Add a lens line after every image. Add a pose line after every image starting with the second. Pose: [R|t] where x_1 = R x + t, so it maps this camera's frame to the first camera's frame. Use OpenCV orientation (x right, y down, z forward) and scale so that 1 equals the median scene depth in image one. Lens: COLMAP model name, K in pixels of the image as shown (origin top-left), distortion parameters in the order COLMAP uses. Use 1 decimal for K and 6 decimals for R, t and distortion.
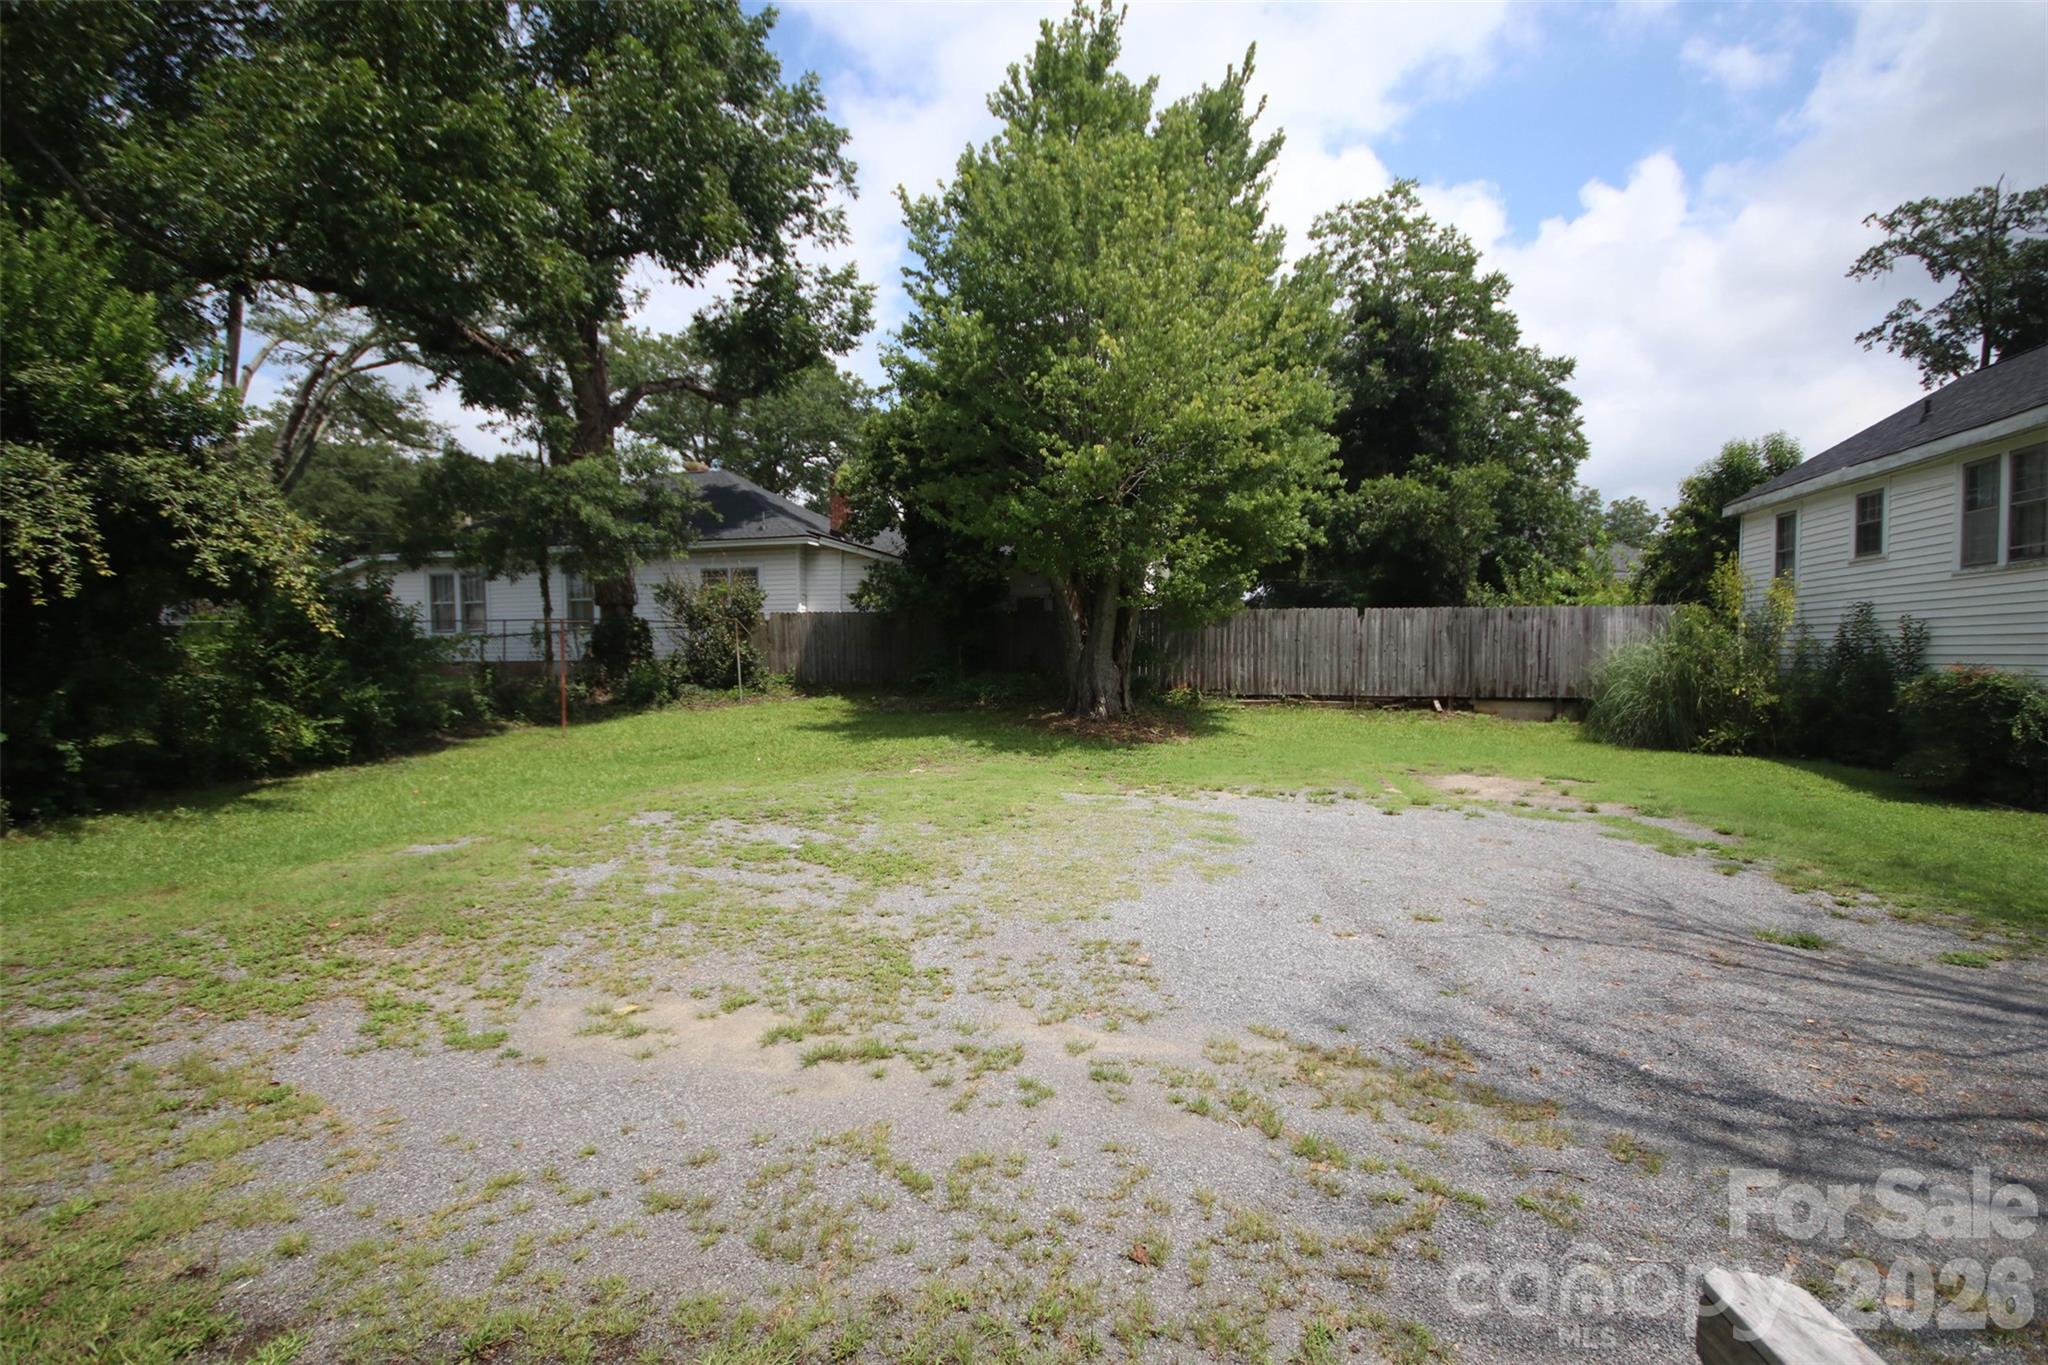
lens RADIAL K [[946.6, 0, 1011.9], [0, 946.6, 699.2], [0, 0, 1]] dist [-0.002576, -0.003998]
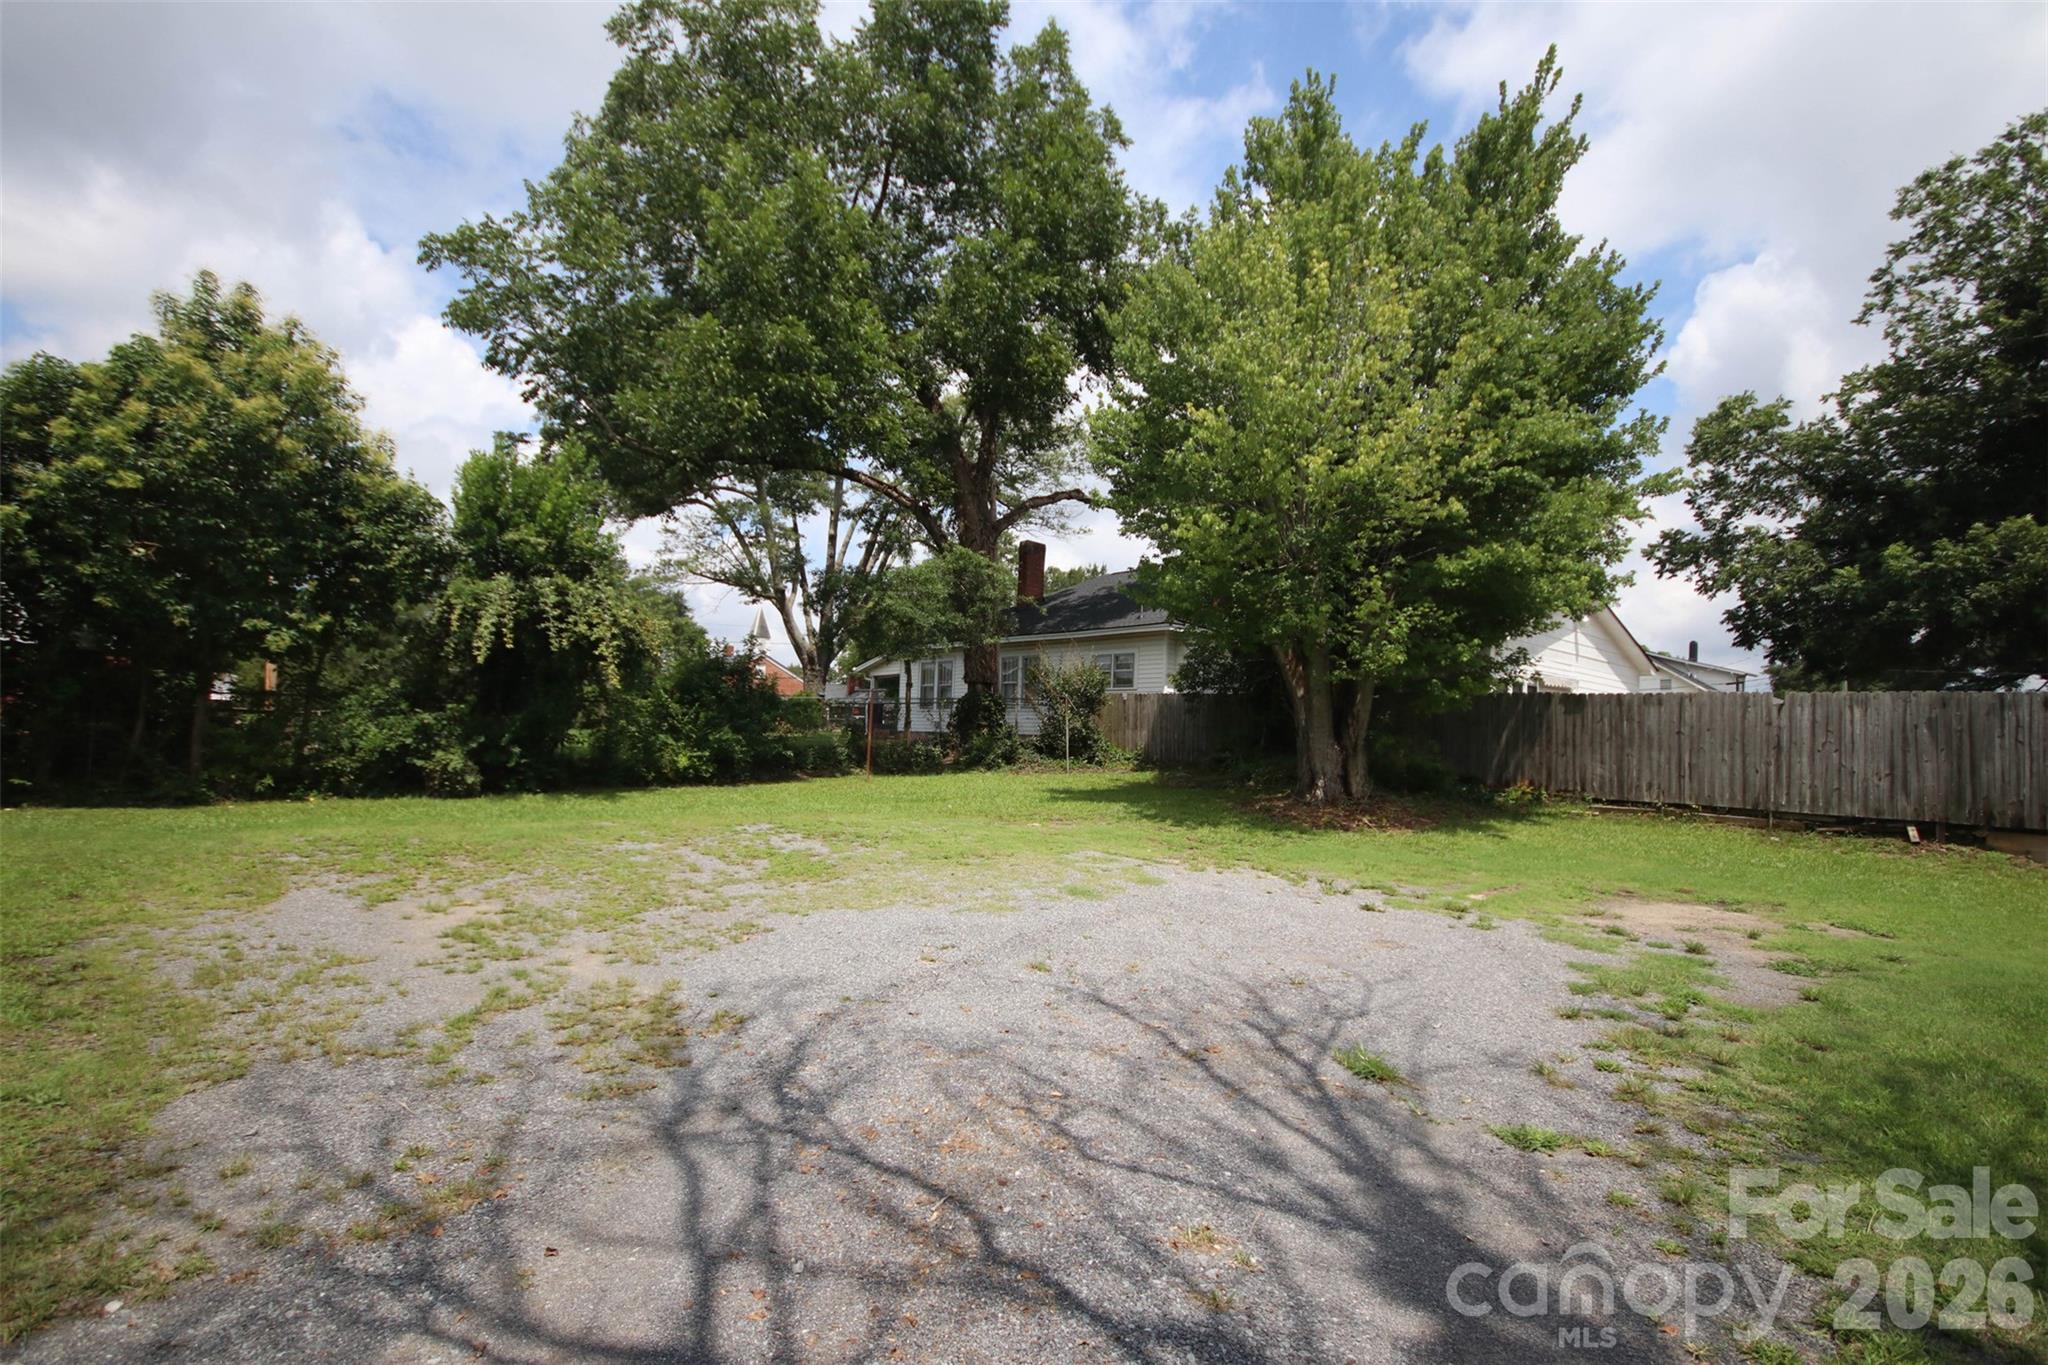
lens RADIAL K [[946.6, 0, 1011.9], [0, 946.6, 699.2], [0, 0, 1]] dist [-0.002576, -0.003998]
pose [[0.812756, 0.014464, -0.582424, 0.387277], [-0.075405, 0.993895, -0.080544, 0.017135], [0.577703, 0.109380, 0.808885, 0.072666]]
